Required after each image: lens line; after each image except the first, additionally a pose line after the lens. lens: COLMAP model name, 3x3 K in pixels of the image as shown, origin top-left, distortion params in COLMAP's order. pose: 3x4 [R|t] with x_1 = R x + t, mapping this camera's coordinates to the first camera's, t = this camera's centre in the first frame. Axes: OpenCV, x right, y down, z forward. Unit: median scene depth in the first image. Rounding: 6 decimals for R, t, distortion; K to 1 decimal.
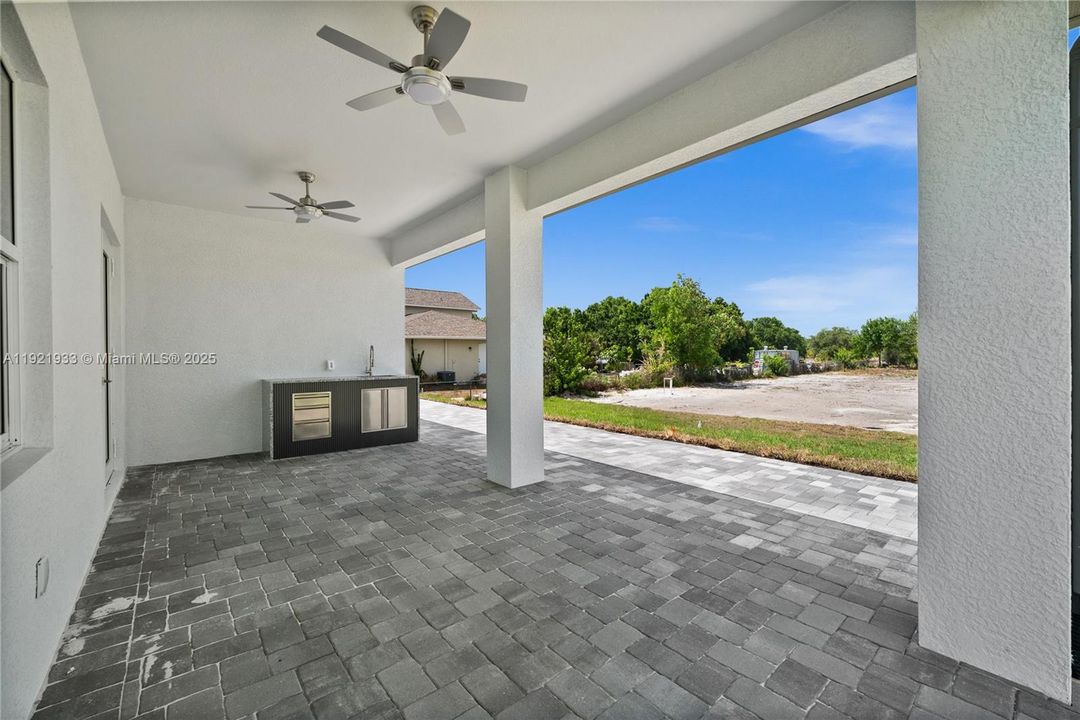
lens RADIAL K [[407.8, 0, 540.0], [0, 407.8, 360.0], [0, 0, 1]] dist [0.001419, 0.000120]
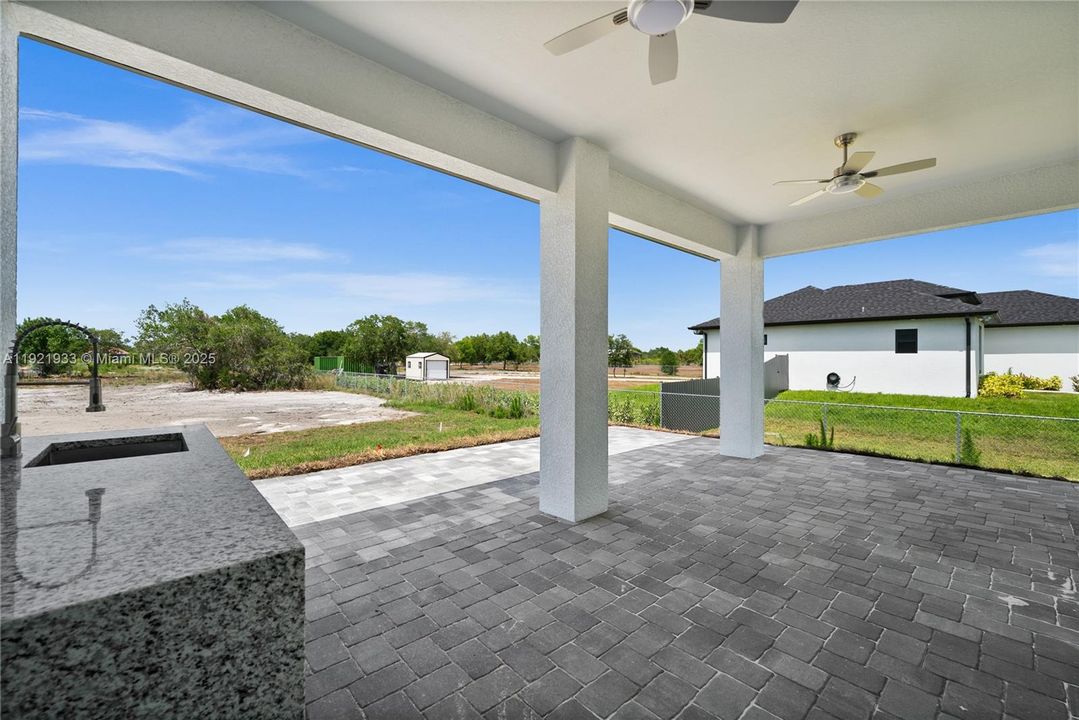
lens RADIAL K [[428.3, 0, 537.7], [0, 428.3, 357.2], [0, 0, 1]] dist [0.001071, -0.000047]
pose [[0.014129, 0.013421, 0.999810, -1.042544], [0.012270, 0.999832, -0.013595, -0.006259], [-0.999825, 0.012460, 0.013962, 1.178654]]
